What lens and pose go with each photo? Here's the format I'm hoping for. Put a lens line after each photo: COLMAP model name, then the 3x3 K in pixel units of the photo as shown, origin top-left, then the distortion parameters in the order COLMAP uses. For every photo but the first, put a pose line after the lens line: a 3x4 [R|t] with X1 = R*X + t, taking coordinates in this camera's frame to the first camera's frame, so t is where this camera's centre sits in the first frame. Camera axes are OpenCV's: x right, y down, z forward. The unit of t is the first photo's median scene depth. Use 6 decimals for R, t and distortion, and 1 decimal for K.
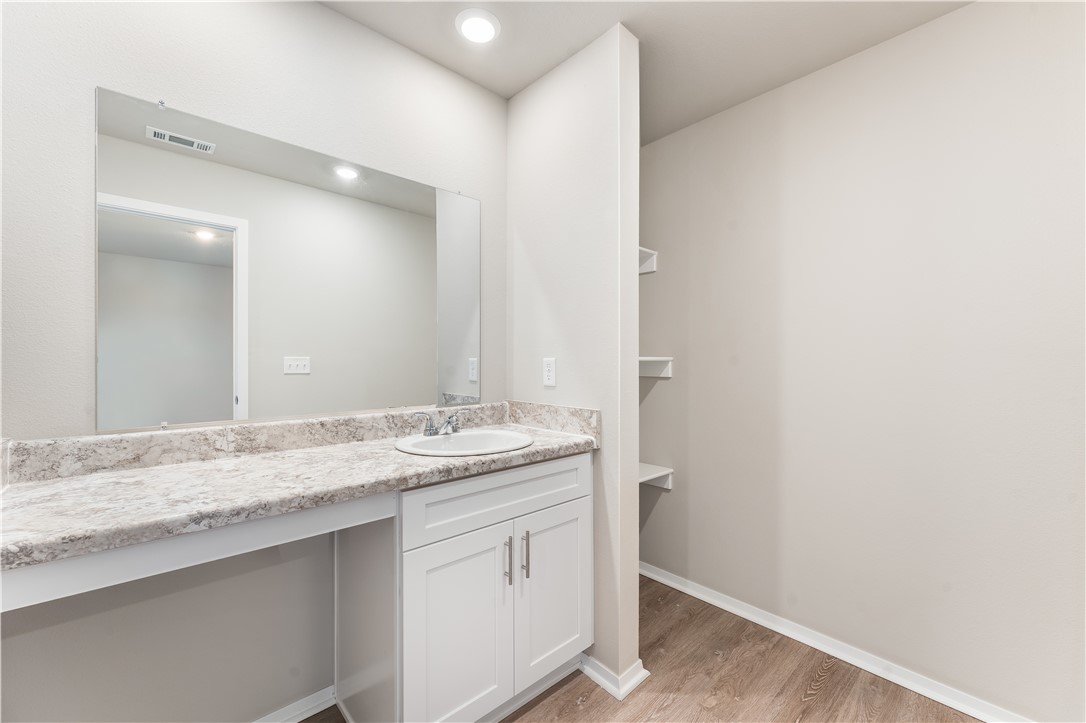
lens RADIAL K [[434.6, 0, 543.0], [0, 434.6, 361.5], [0, 0, 1]] dist [-0.000563, 0.000085]
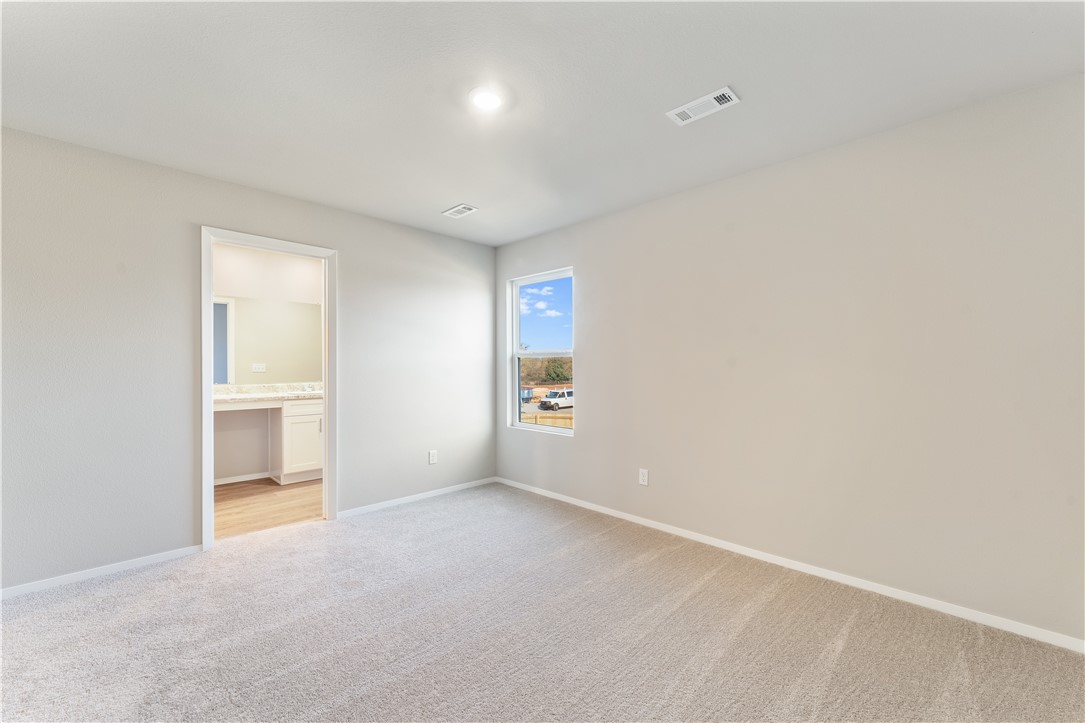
lens RADIAL K [[435.0, 0, 545.0], [0, 435.0, 362.5], [0, 0, 1]] dist [0.000949, -0.000092]
pose [[0.998847, -0.005703, 0.047676, 1.653677], [0.005808, 0.999981, -0.002051, -0.012268], [-0.047664, 0.002326, 0.998861, -2.696201]]
